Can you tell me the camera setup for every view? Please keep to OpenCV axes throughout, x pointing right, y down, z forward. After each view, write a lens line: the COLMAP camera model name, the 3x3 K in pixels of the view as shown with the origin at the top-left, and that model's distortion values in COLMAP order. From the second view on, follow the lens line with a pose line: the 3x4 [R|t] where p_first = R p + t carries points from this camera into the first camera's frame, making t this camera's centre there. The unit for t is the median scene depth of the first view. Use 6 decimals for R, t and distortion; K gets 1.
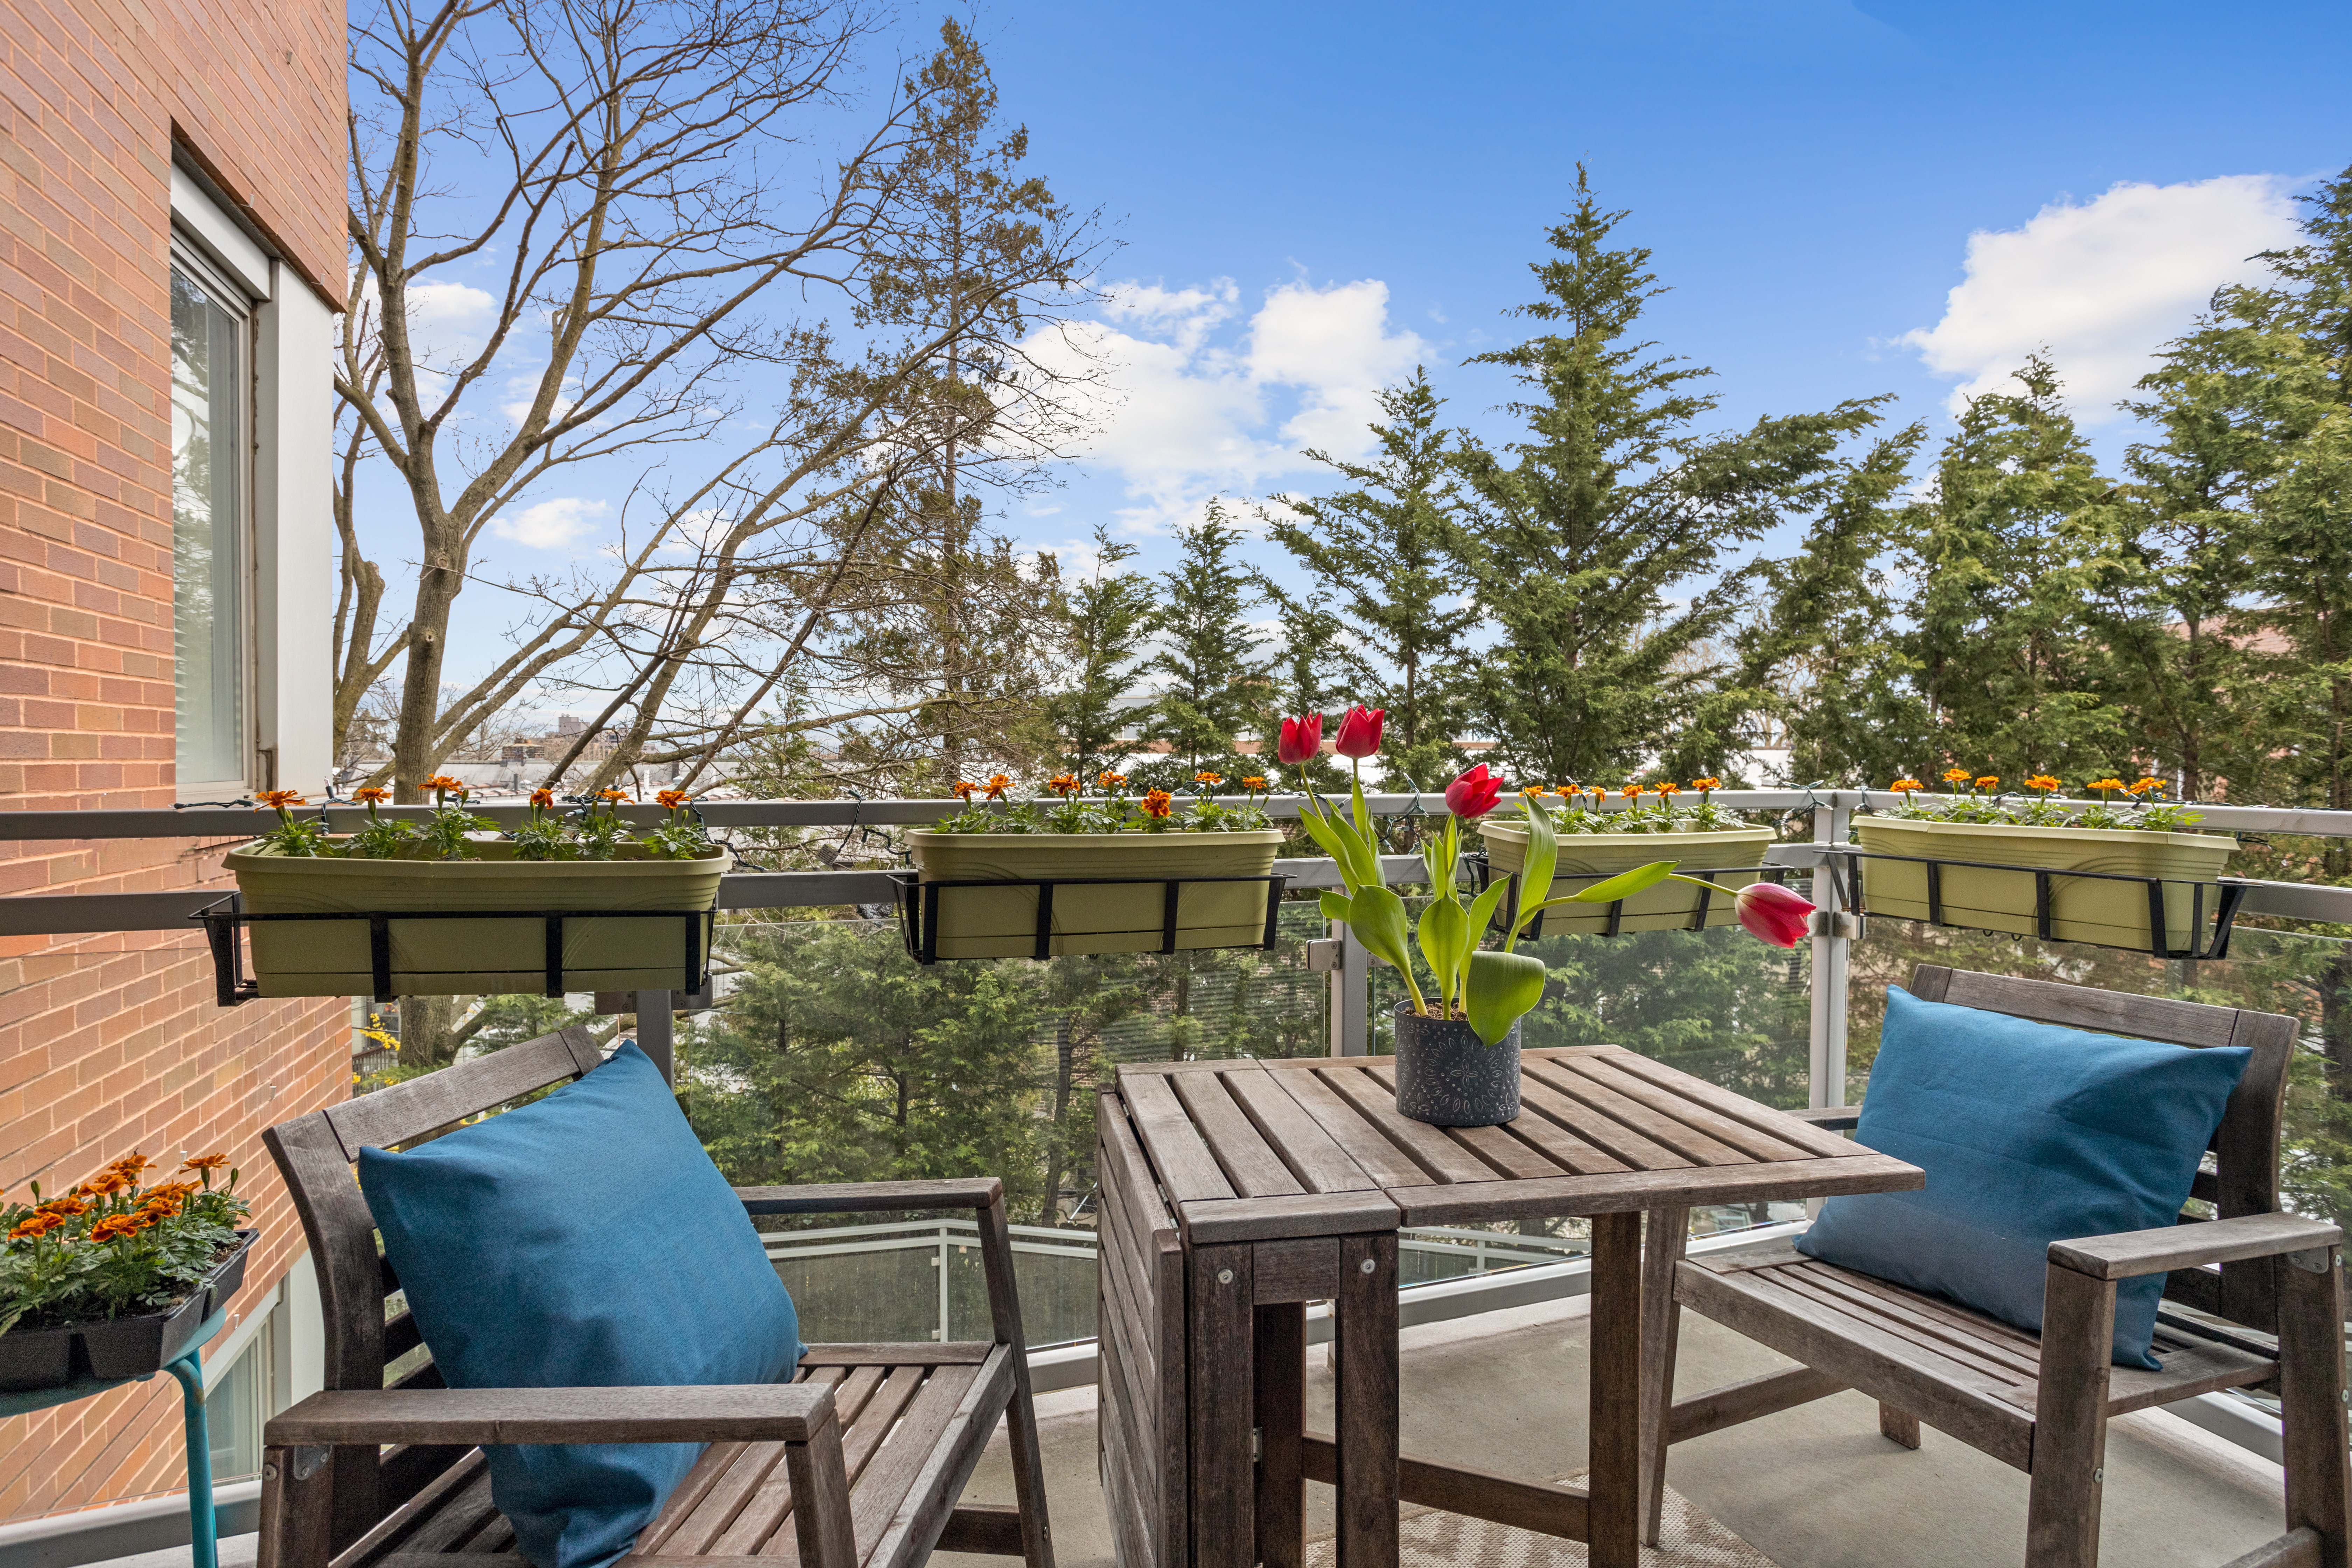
lens RADIAL K [[1177.9, 0, 1166.4], [0, 1177.9, 772.7], [0, 0, 1]] dist [-0.005955, -0.000664]
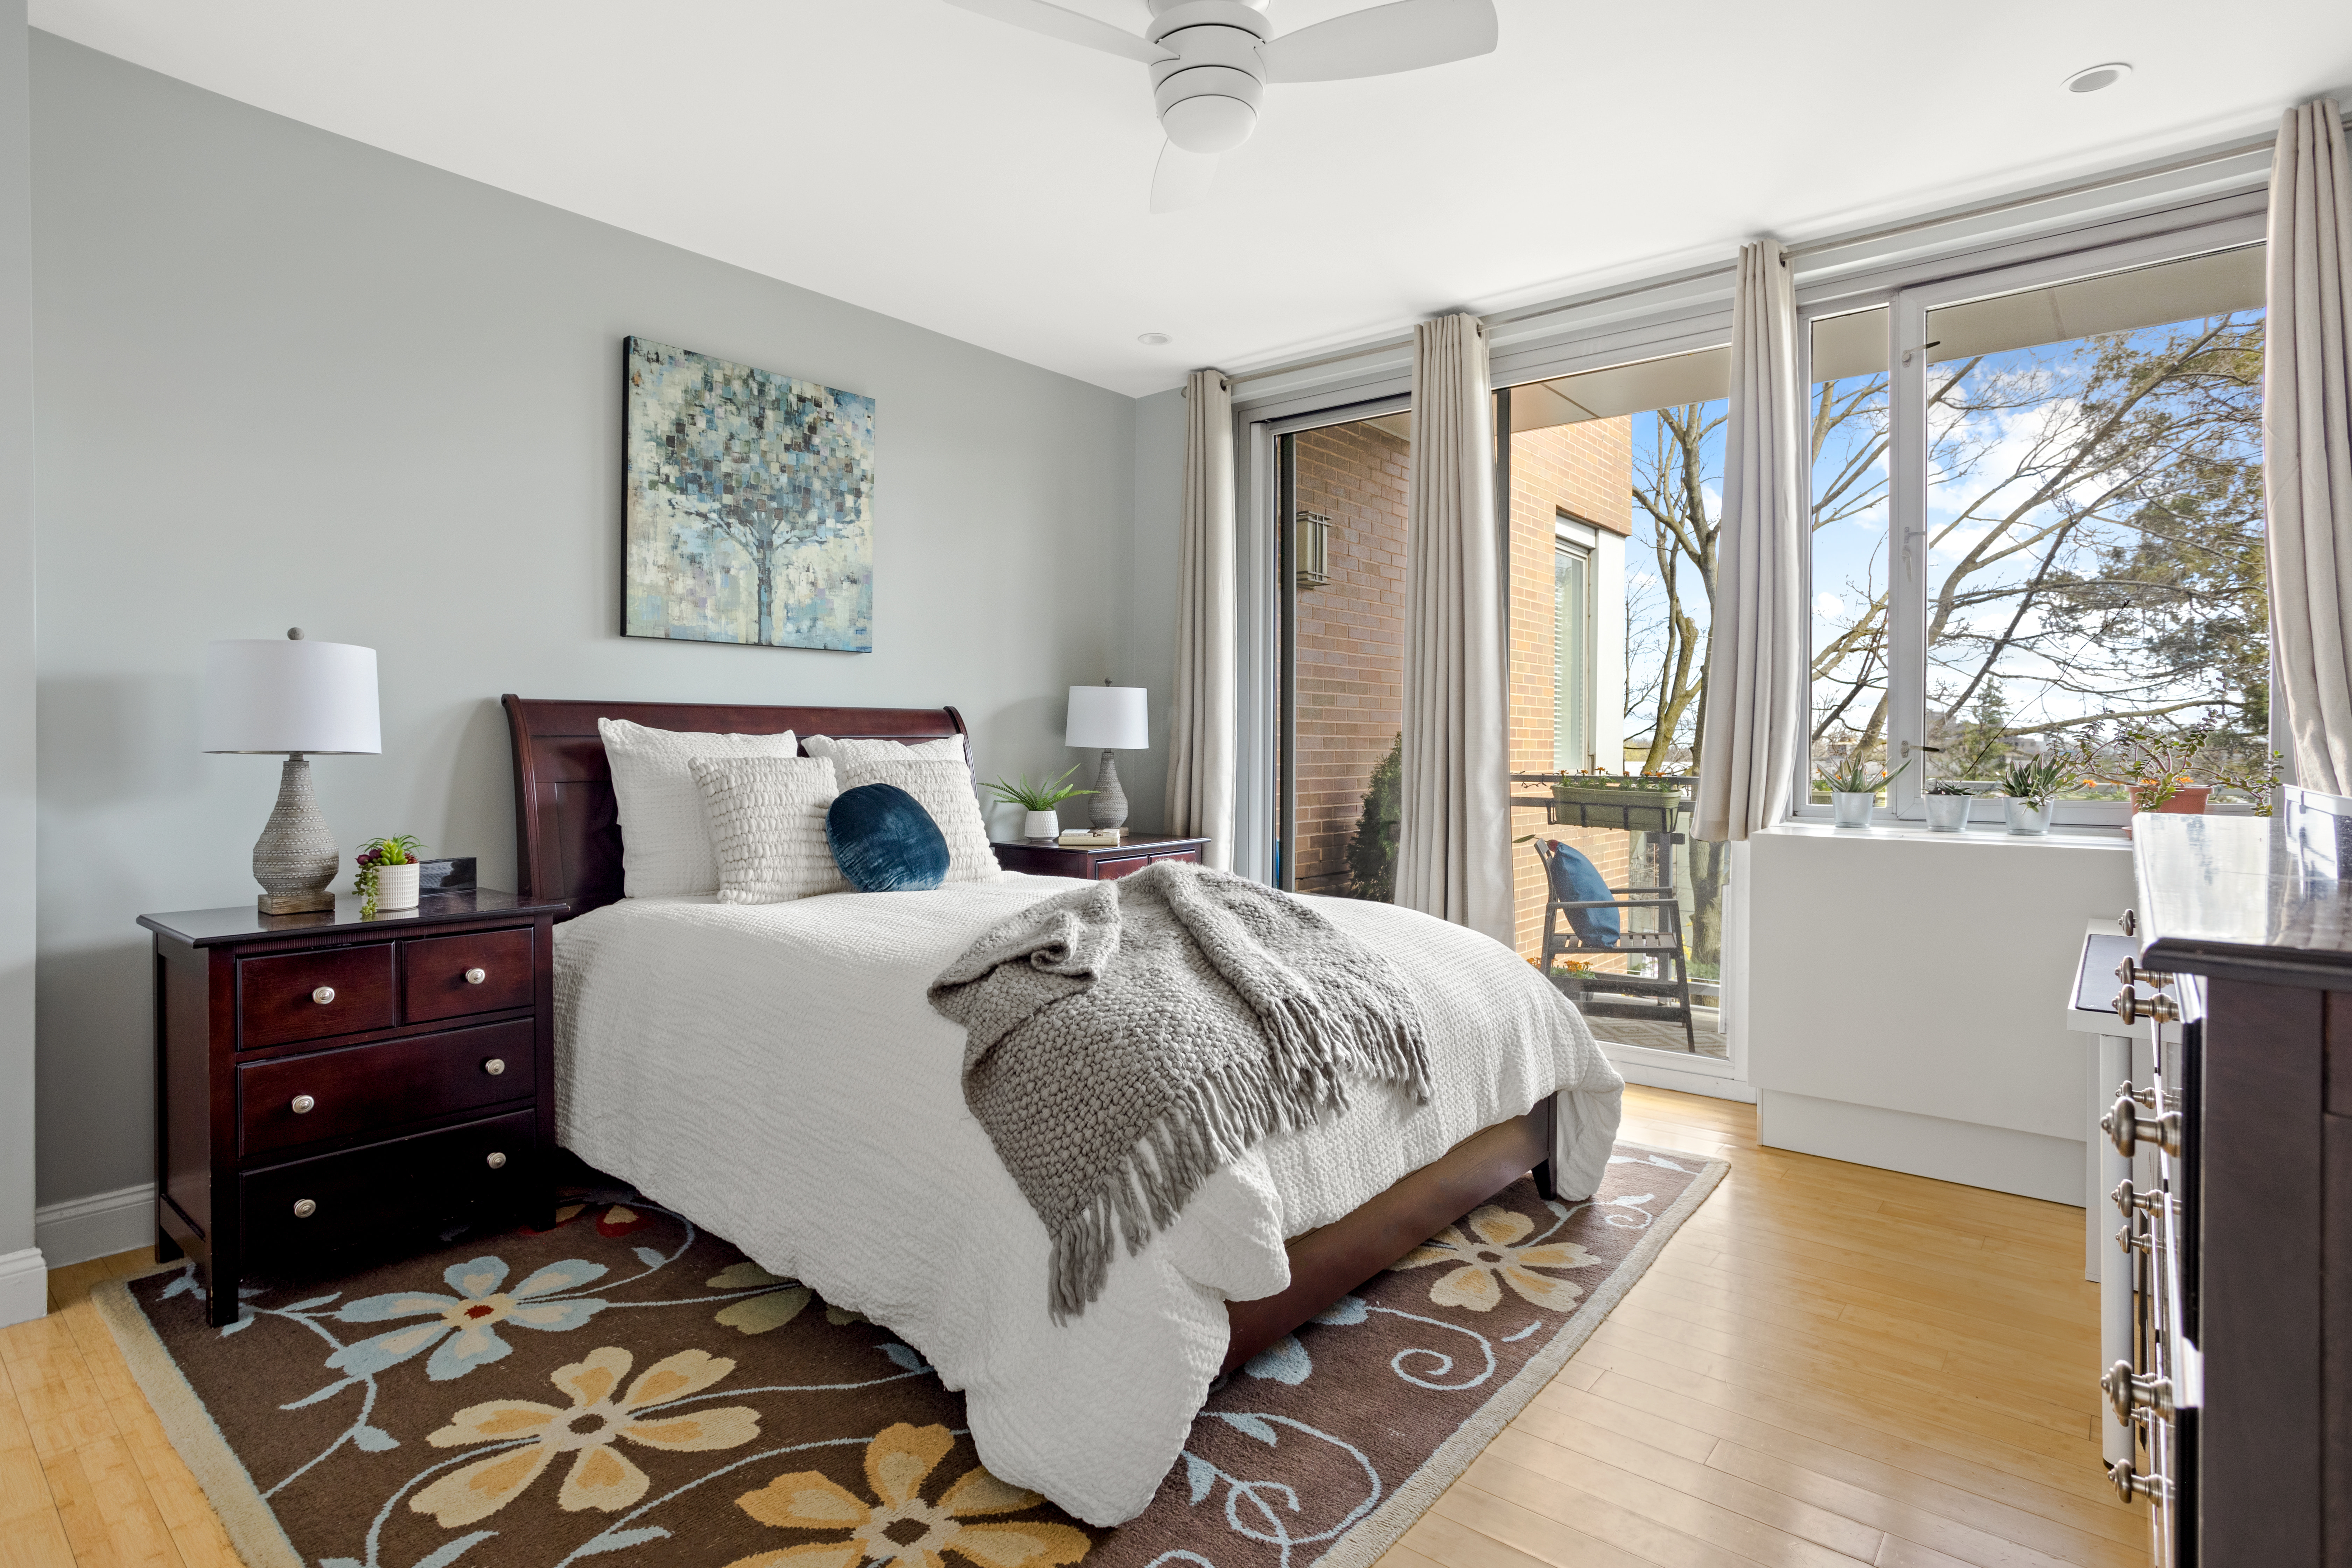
lens RADIAL K [[1177.9, 0, 1170.7], [0, 1177.9, 761.8], [0, 0, 1]] dist [-0.005955, -0.000664]
pose [[0.504787, 0.018591, -0.863044, 0.259029], [-0.026091, 0.999640, 0.006273, 0.000182], [0.862849, 0.019351, 0.505091, -0.274734]]
